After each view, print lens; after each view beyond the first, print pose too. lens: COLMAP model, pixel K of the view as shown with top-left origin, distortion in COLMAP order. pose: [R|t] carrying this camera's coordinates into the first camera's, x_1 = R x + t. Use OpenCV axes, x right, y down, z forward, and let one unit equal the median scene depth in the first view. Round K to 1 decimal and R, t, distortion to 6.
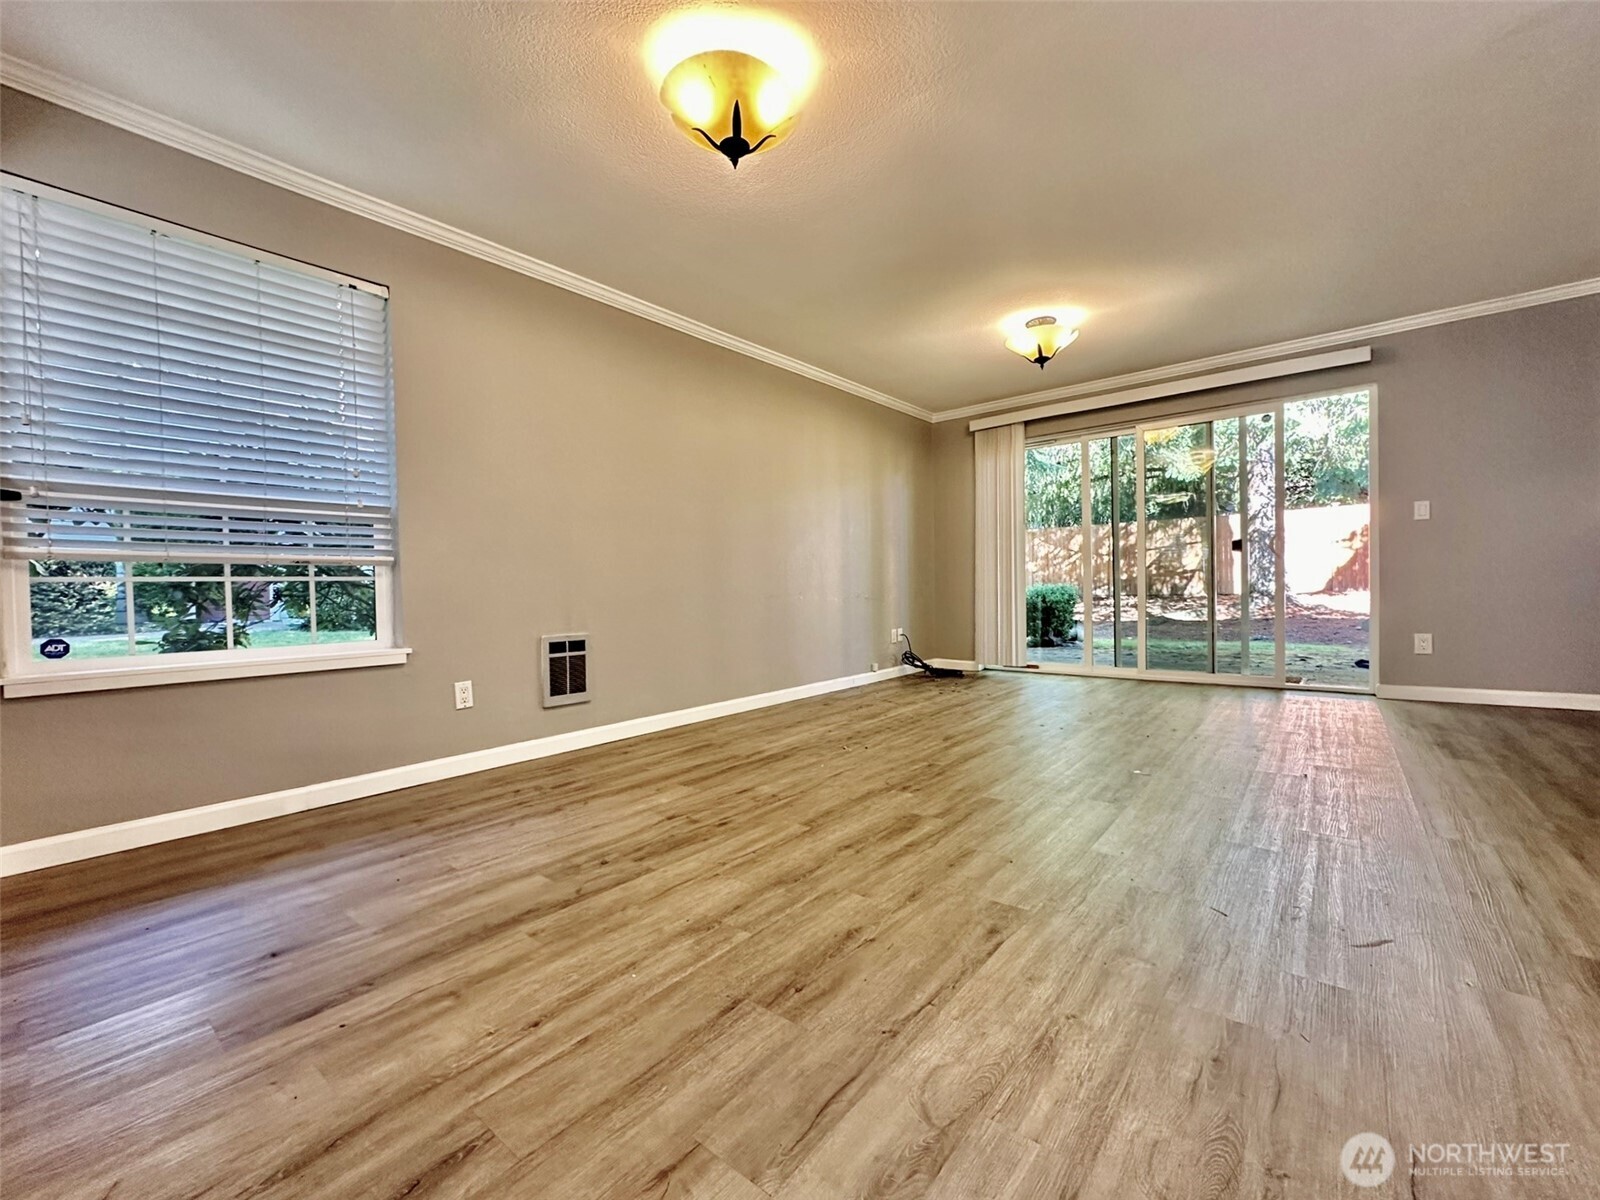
lens RADIAL K [[648.9, 0, 800.0], [0, 648.9, 600.0], [0, 0, 1]] dist [-0.000141, -0.000442]
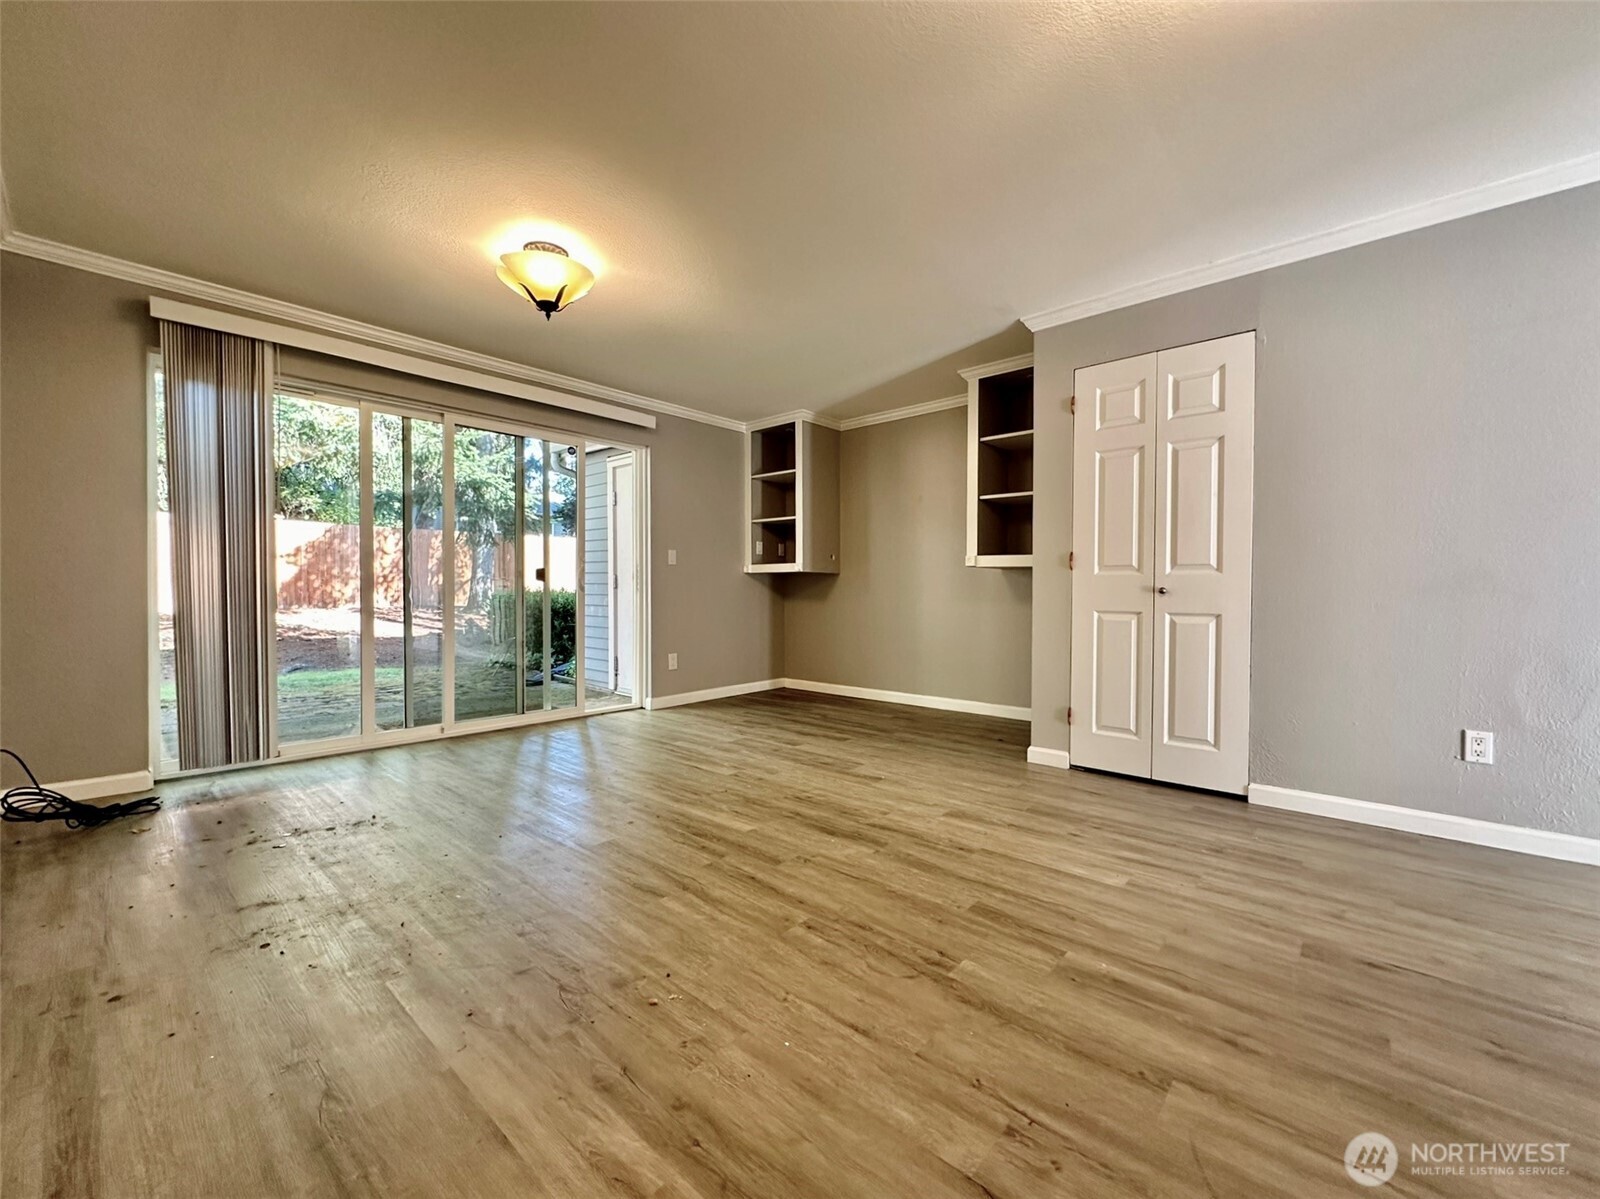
lens RADIAL K [[648.9, 0, 800.0], [0, 648.9, 599.5], [0, 0, 1]] dist [-0.000141, -0.000442]
pose [[0.042609, 0.003900, 0.999084, -0.469127], [0.011798, 0.999921, -0.004406, -0.069685], [-0.999022, 0.011975, 0.042559, 1.046723]]
